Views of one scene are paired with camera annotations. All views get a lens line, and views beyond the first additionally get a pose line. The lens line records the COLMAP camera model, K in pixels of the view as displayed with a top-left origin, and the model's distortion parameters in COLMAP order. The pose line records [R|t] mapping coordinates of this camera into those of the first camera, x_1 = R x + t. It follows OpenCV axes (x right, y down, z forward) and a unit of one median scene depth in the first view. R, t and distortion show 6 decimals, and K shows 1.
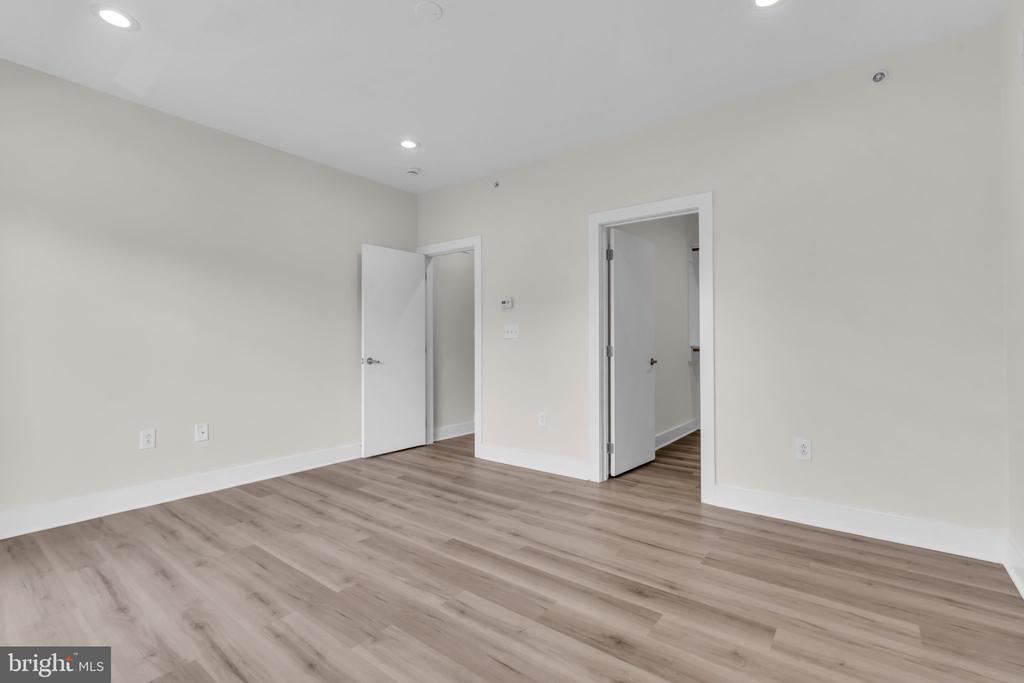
lens RADIAL K [[463.7, 0, 515.3], [0, 463.7, 341.9], [0, 0, 1]] dist [-0.001786, 0.001139]
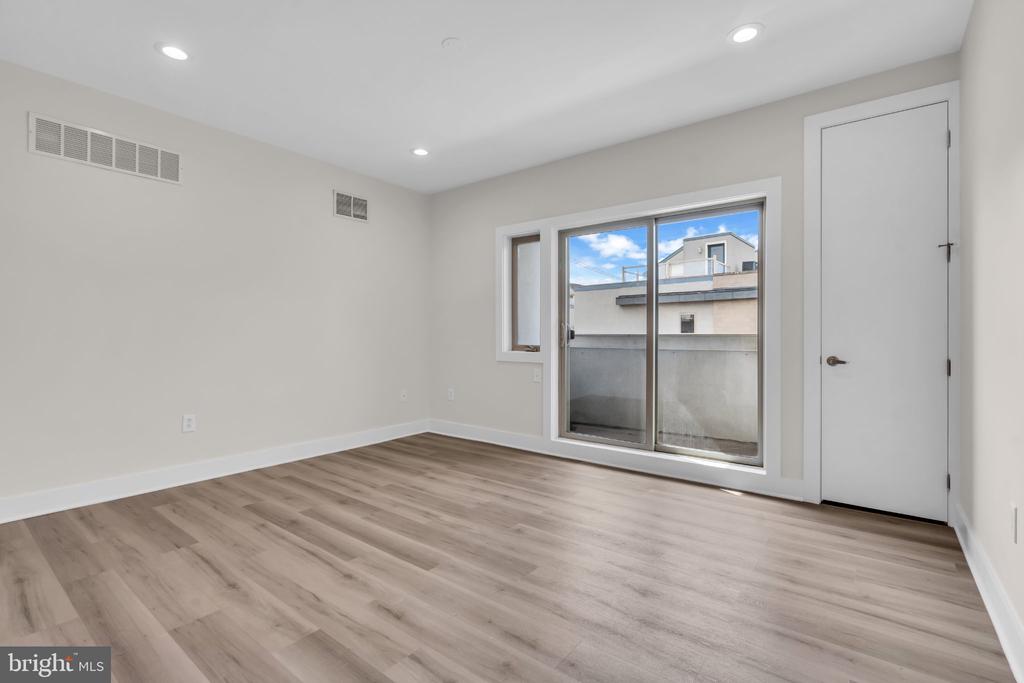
lens RADIAL K [[463.7, 0, 509.6], [0, 463.7, 337.6], [0, 0, 1]] dist [-0.001786, 0.001139]
pose [[-0.999937, -0.000194, 0.011217, -0.287150], [-0.000190, 1.000000, 0.000389, 0.006063], [-0.011217, 0.000387, -0.999937, 1.808152]]
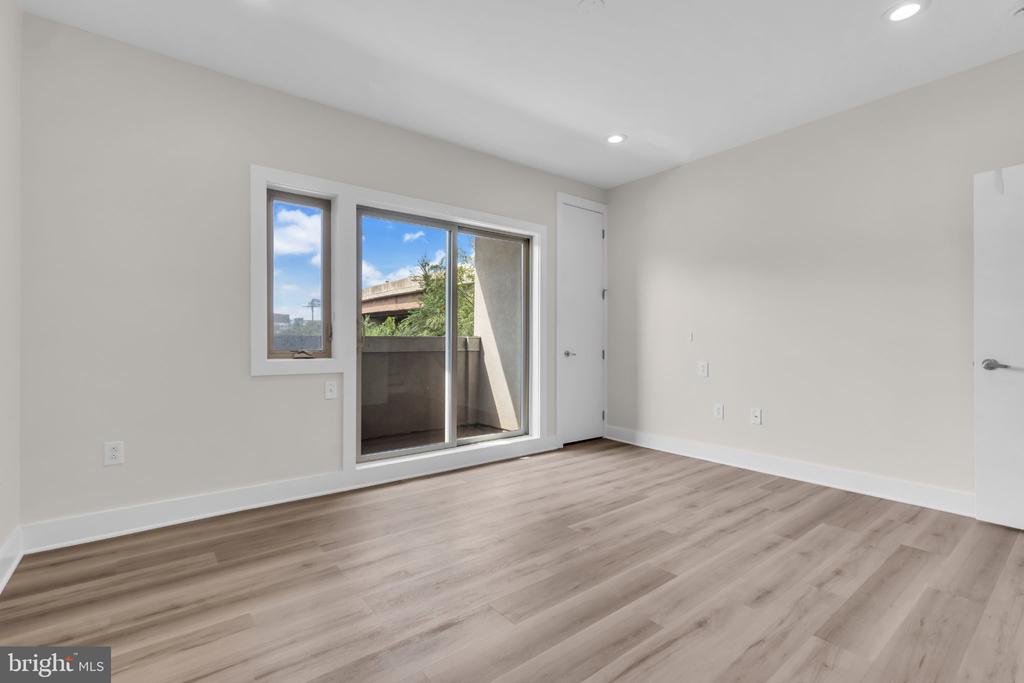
lens RADIAL K [[463.7, 0, 513.0], [0, 463.7, 341.2], [0, 0, 1]] dist [-0.001786, 0.001139]
pose [[-0.254040, 0.001210, -0.967193, 0.707504], [0.004770, 0.999989, -0.000002, 0.015126], [0.967182, -0.004614, -0.254043, 0.919688]]
